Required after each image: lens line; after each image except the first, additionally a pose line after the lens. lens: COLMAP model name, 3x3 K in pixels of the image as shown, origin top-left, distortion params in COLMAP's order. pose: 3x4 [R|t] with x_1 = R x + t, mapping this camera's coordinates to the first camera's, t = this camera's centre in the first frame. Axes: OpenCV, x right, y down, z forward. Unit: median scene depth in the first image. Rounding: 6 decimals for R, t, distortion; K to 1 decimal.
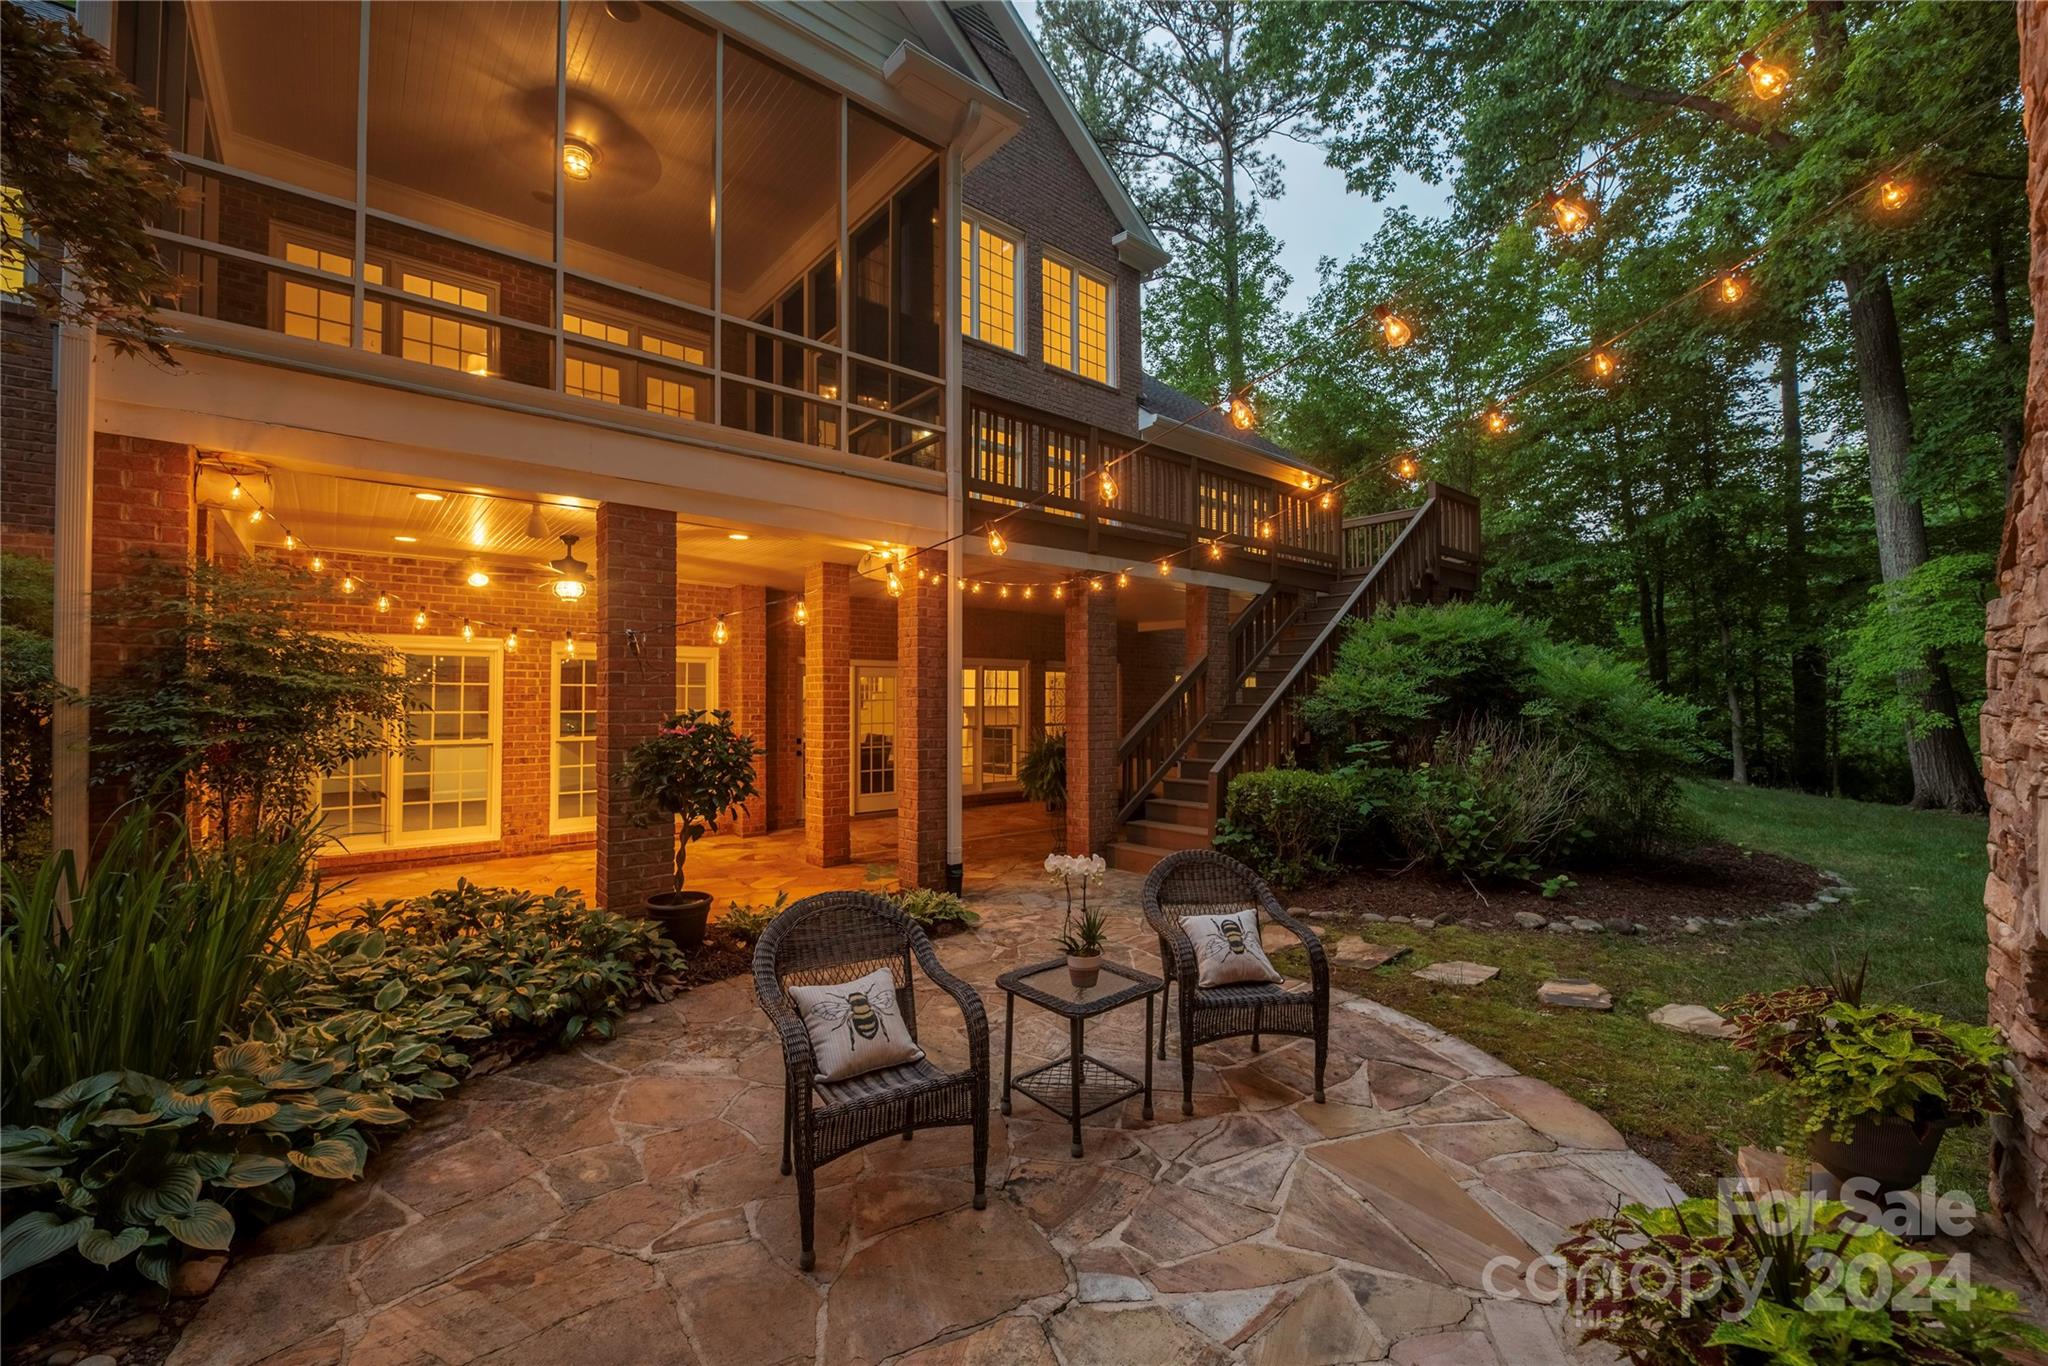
lens RADIAL K [[815.9, 0, 1028.4], [0, 815.9, 687.1], [0, 0, 1]] dist [-0.003638, -0.000539]
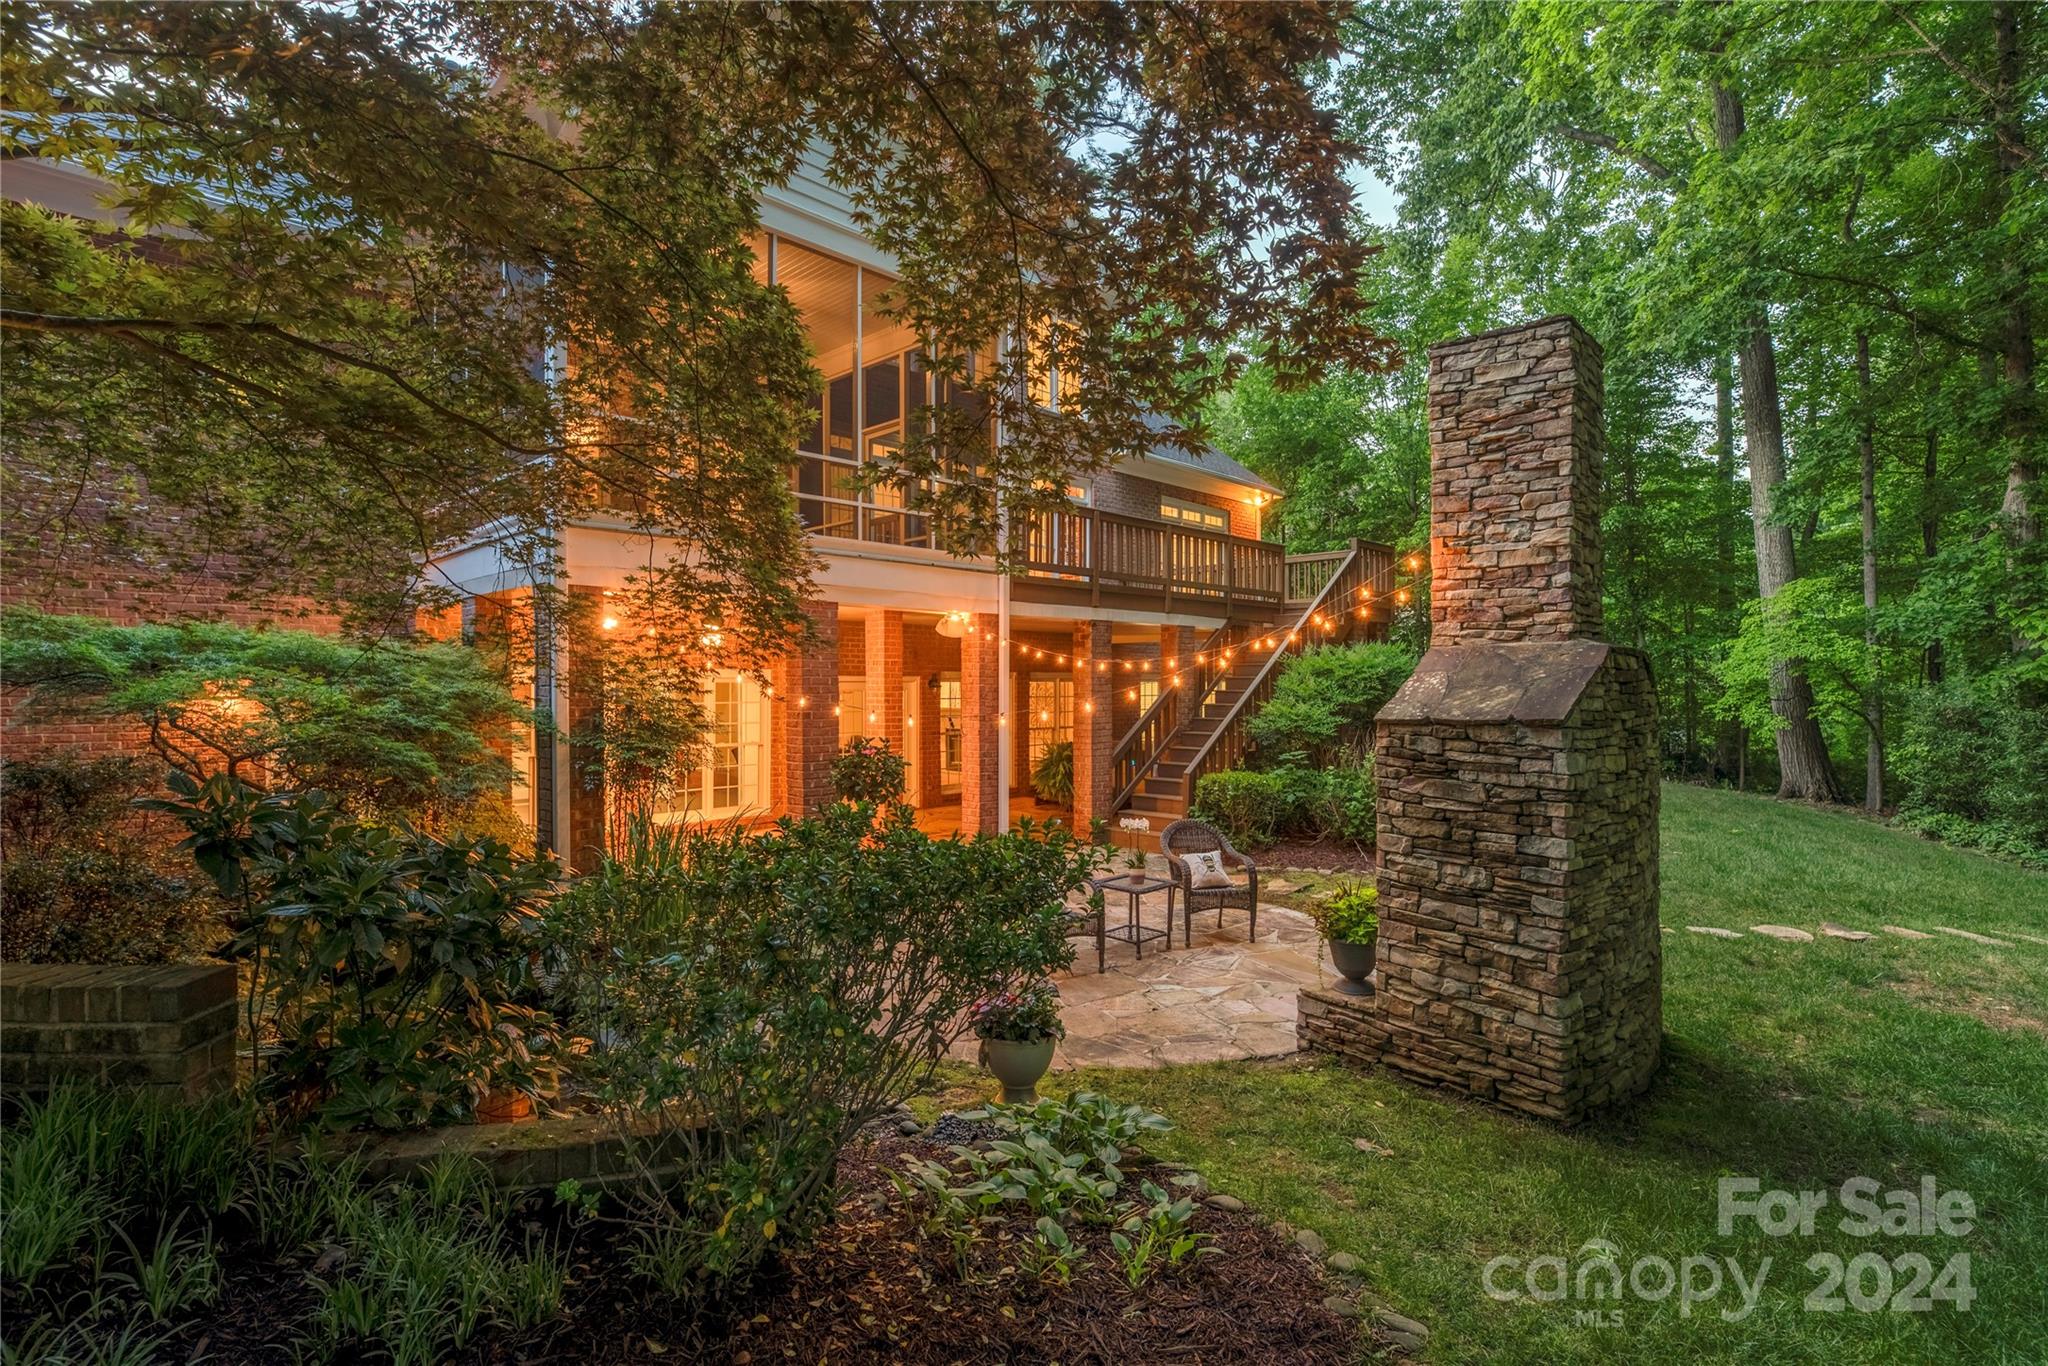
lens RADIAL K [[986.5, 0, 1020.9], [0, 986.5, 680.7], [0, 0, 1]] dist [0.003459, 0.000563]
pose [[0.996223, 0.000829, 0.086825, -0.206865], [-0.002328, 0.999850, 0.017162, -0.084346], [-0.086797, -0.017300, 0.996076, -0.668248]]
